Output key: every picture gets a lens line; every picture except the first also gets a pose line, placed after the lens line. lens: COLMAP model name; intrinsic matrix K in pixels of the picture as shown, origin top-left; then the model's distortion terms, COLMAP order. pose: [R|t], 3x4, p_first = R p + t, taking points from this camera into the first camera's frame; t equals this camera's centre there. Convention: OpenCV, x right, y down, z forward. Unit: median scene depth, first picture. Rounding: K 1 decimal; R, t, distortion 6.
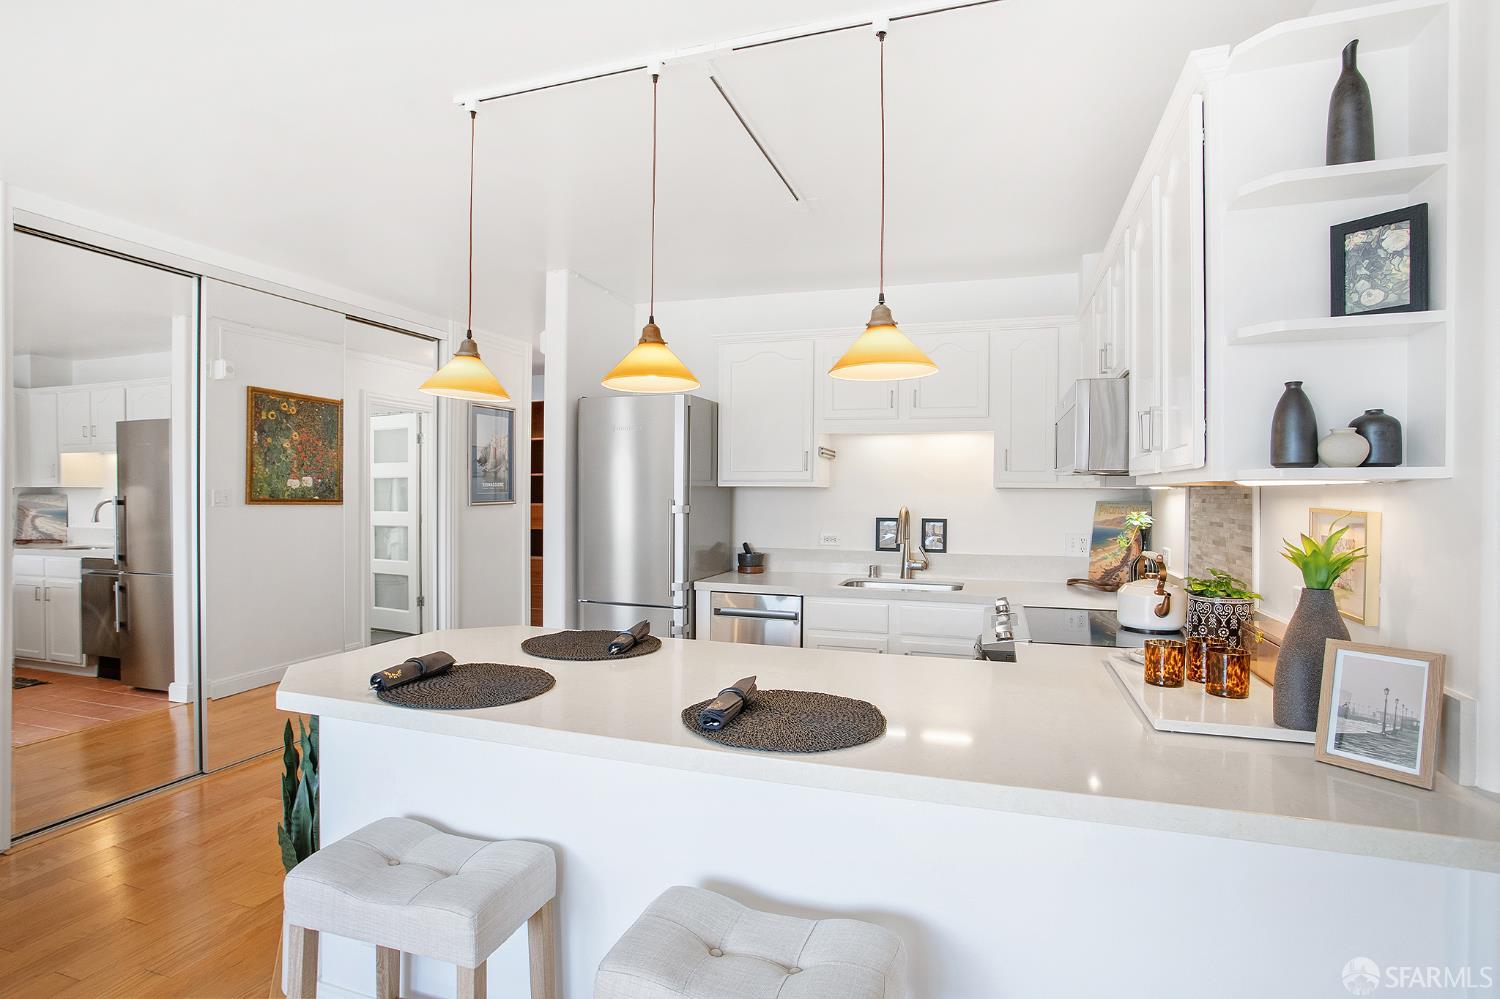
lens RADIAL K [[754.0, 0, 750.0], [0, 754.0, 499.5], [0, 0, 1]] dist [-0.061321, 0.027813]
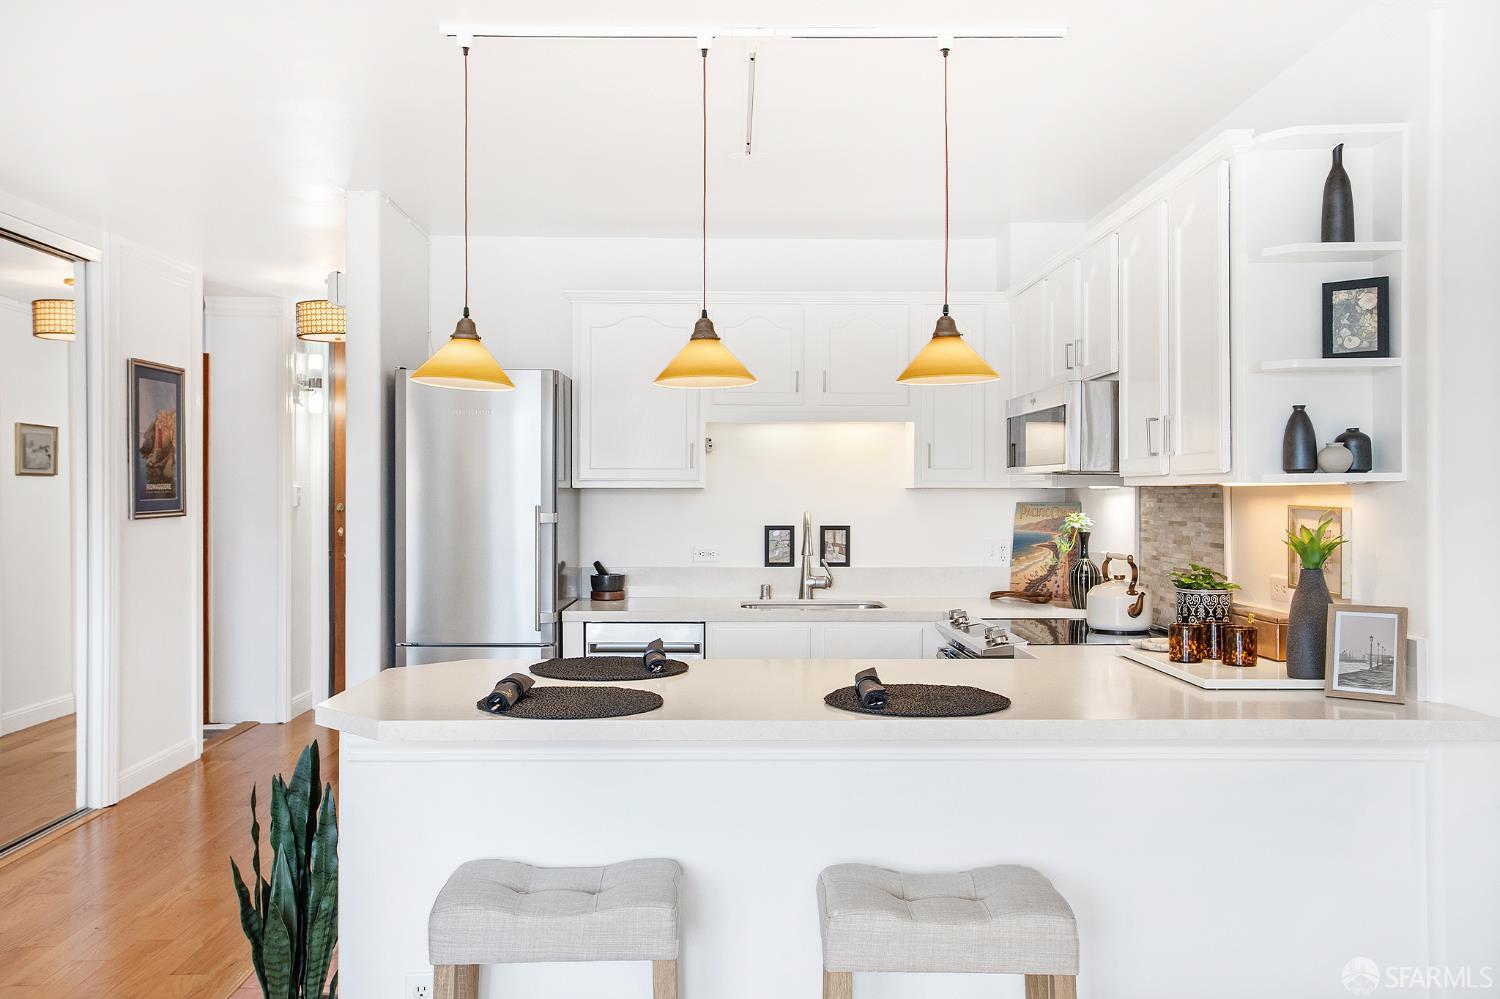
lens RADIAL K [[1204.2, 0, 754.5], [0, 1204.2, 493.7], [0, 0, 1]] dist [0.030535, 0.004995]
pose [[0.942174, -0.007035, 0.335050, -0.677578], [0.010312, 0.999915, -0.008002, 0.000036], [-0.334965, 0.010995, 0.942166, -0.524830]]
